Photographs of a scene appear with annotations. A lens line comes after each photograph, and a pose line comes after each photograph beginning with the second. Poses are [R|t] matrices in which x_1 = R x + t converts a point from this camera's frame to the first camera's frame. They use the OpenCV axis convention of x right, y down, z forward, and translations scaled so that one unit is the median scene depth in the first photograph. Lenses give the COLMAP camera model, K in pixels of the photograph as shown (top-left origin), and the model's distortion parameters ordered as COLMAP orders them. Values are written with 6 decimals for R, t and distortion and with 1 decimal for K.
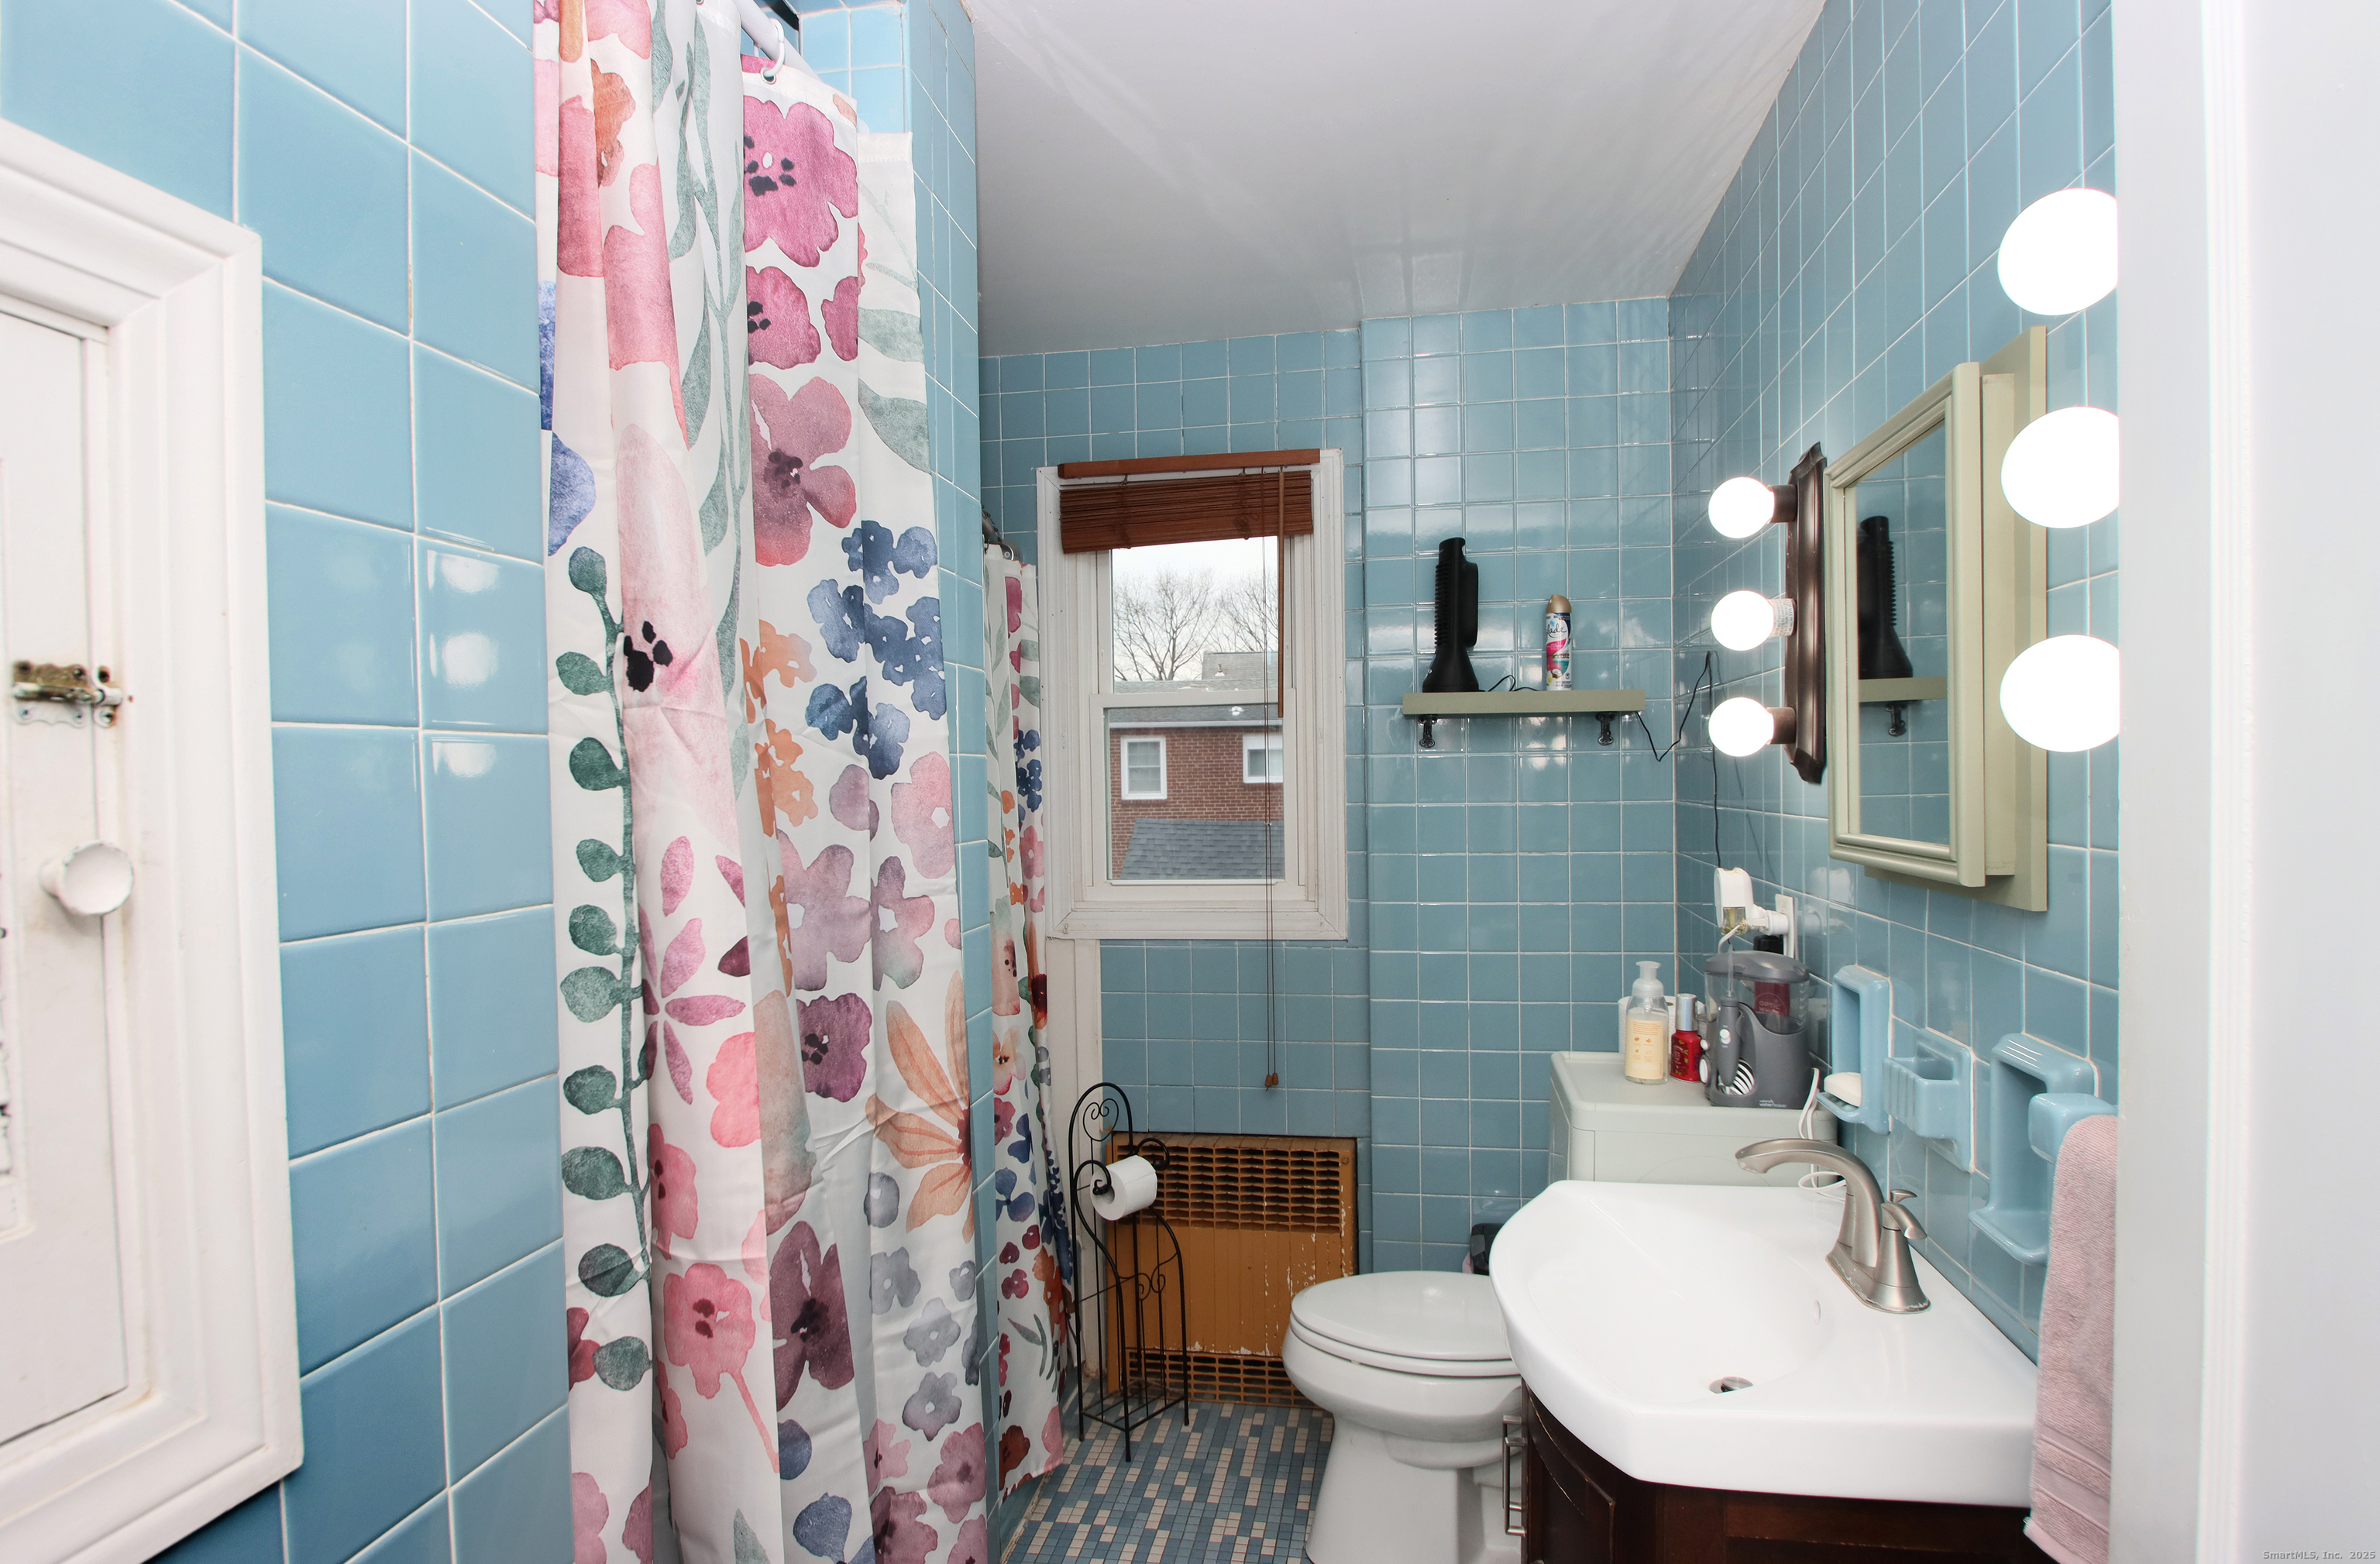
lens RADIAL K [[1272.9, 0, 1190.0], [0, 1272.9, 782.0], [0, 0, 1]] dist [-0.004691, -0.000603]
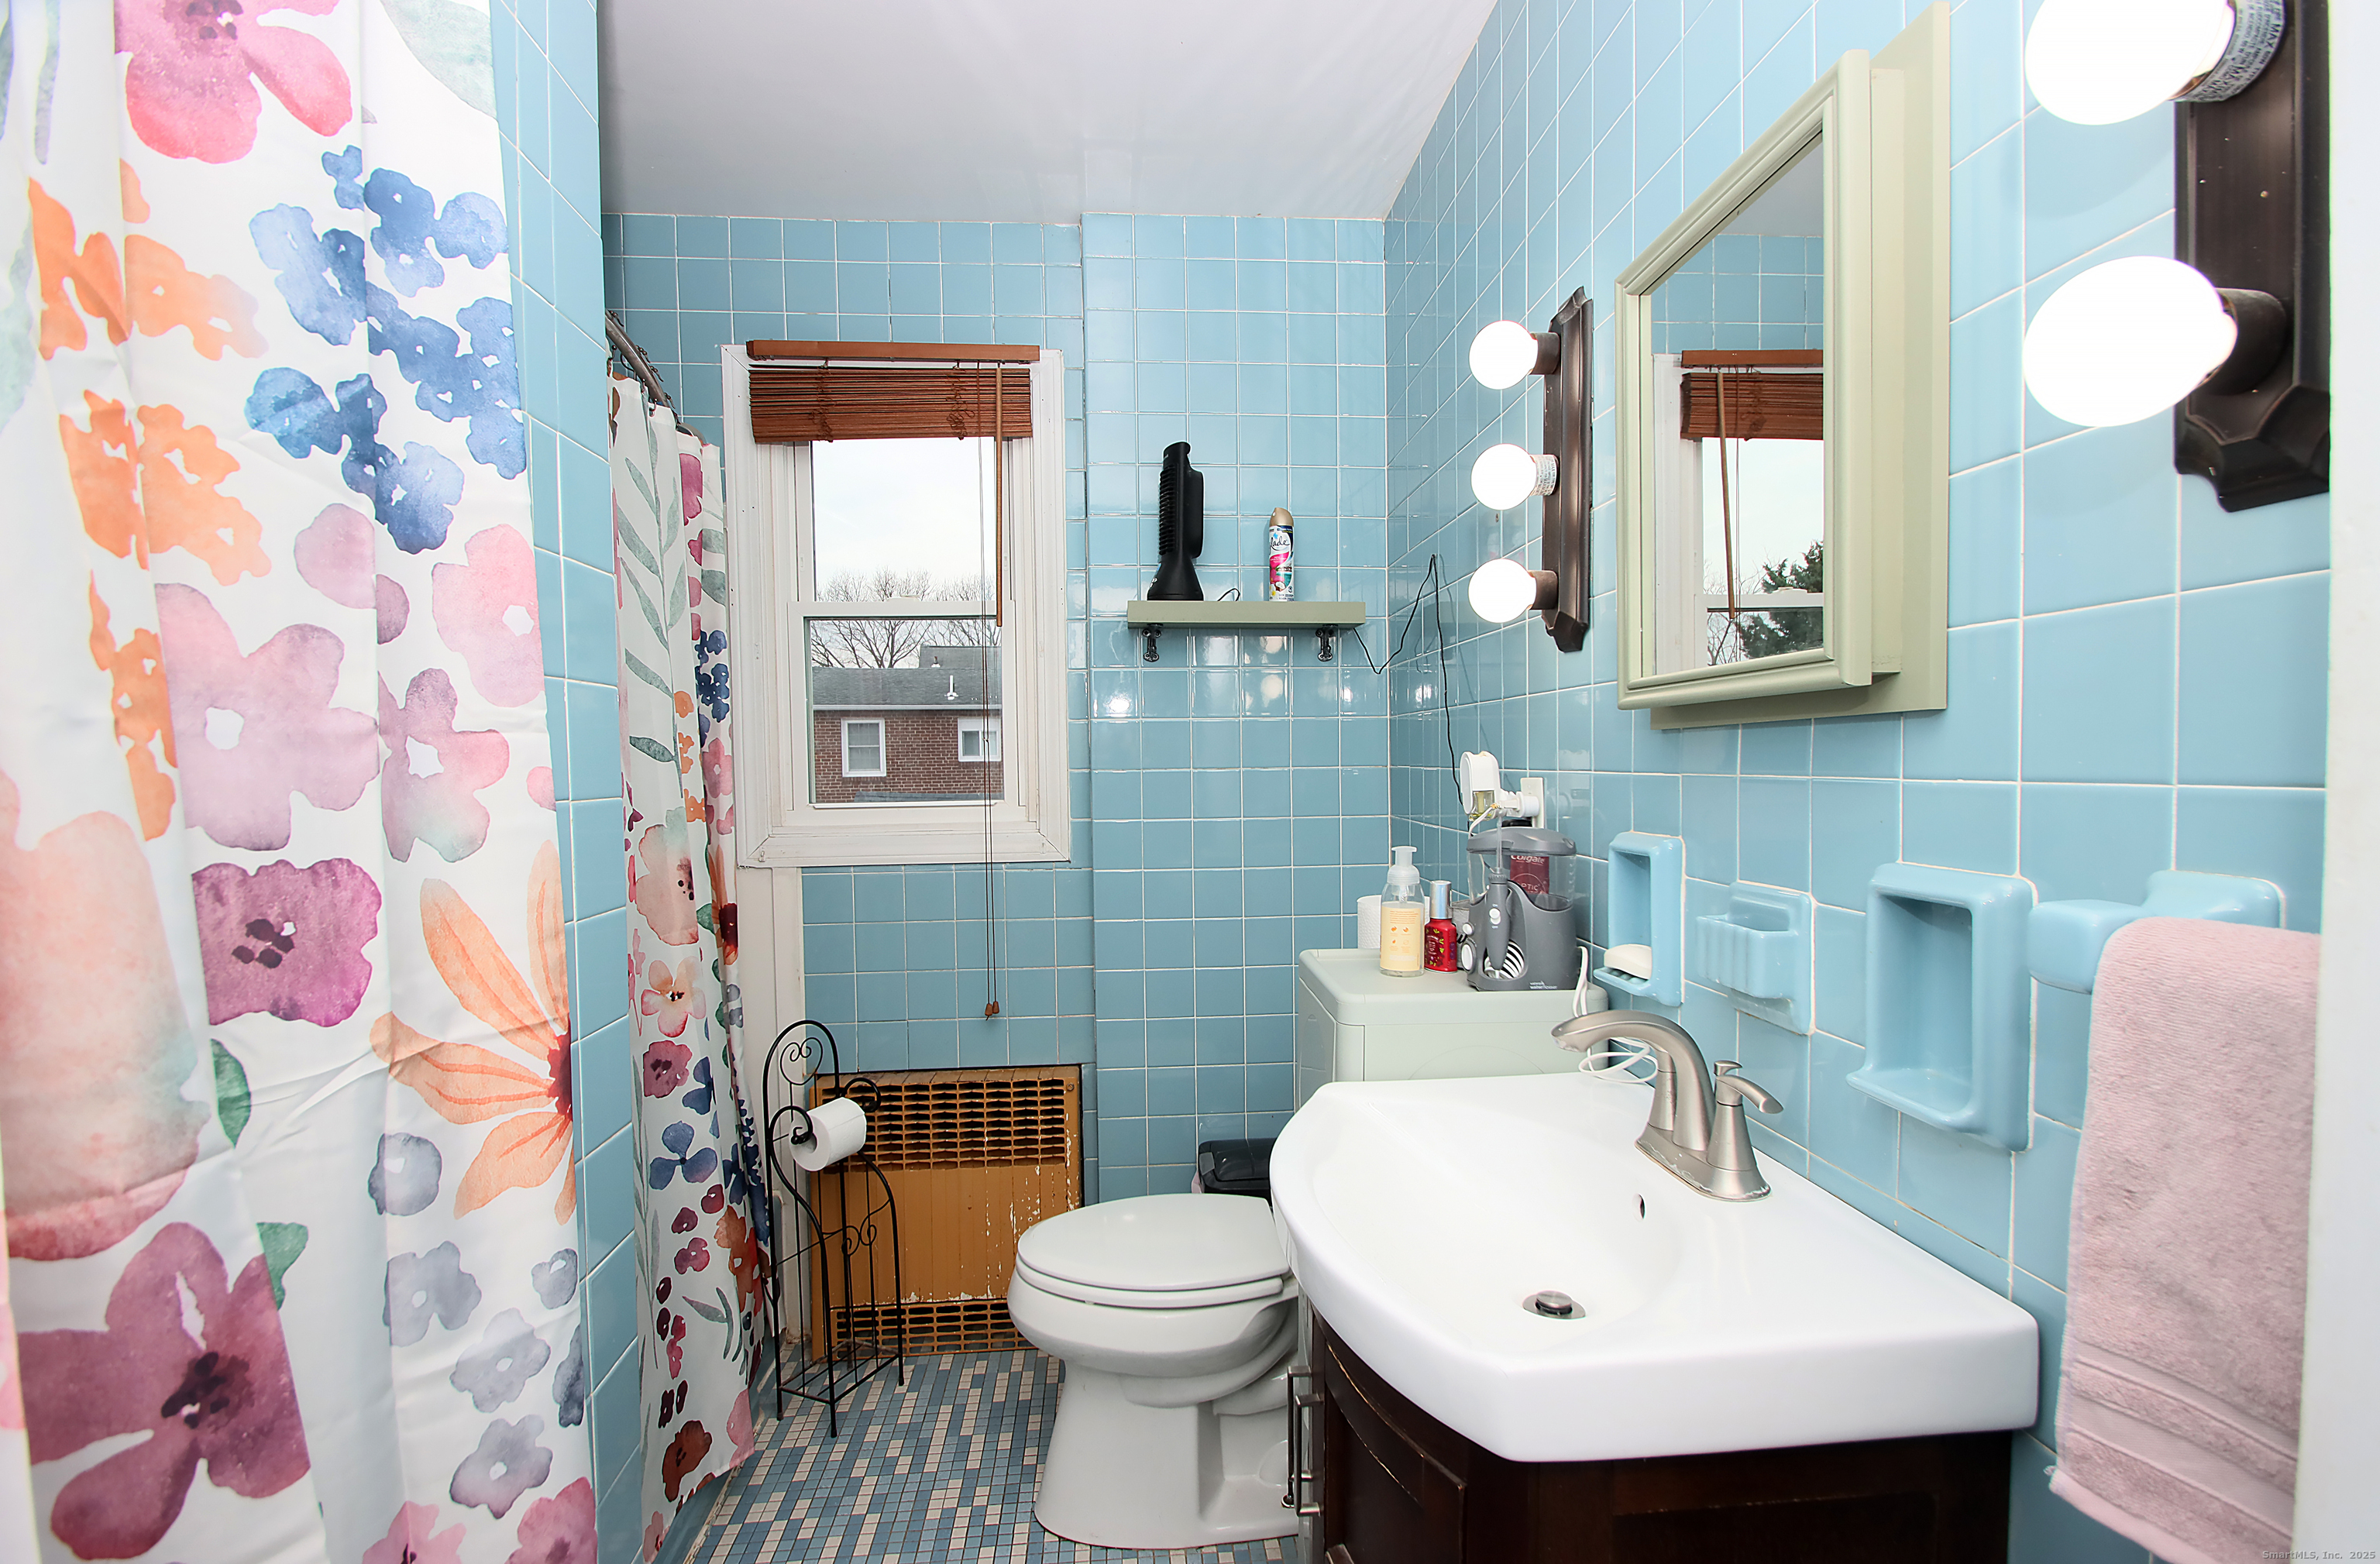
lens RADIAL K [[1150.0, 0, 1190.0], [0, 1150.0, 782.0], [0, 0, 1]] dist [0.018680, -0.022981]
pose [[0.971304, -0.007143, 0.237734, 0.006920], [0.001981, 0.999757, 0.021945, 0.071157], [-0.237833, -0.020844, 0.971082, 0.205565]]
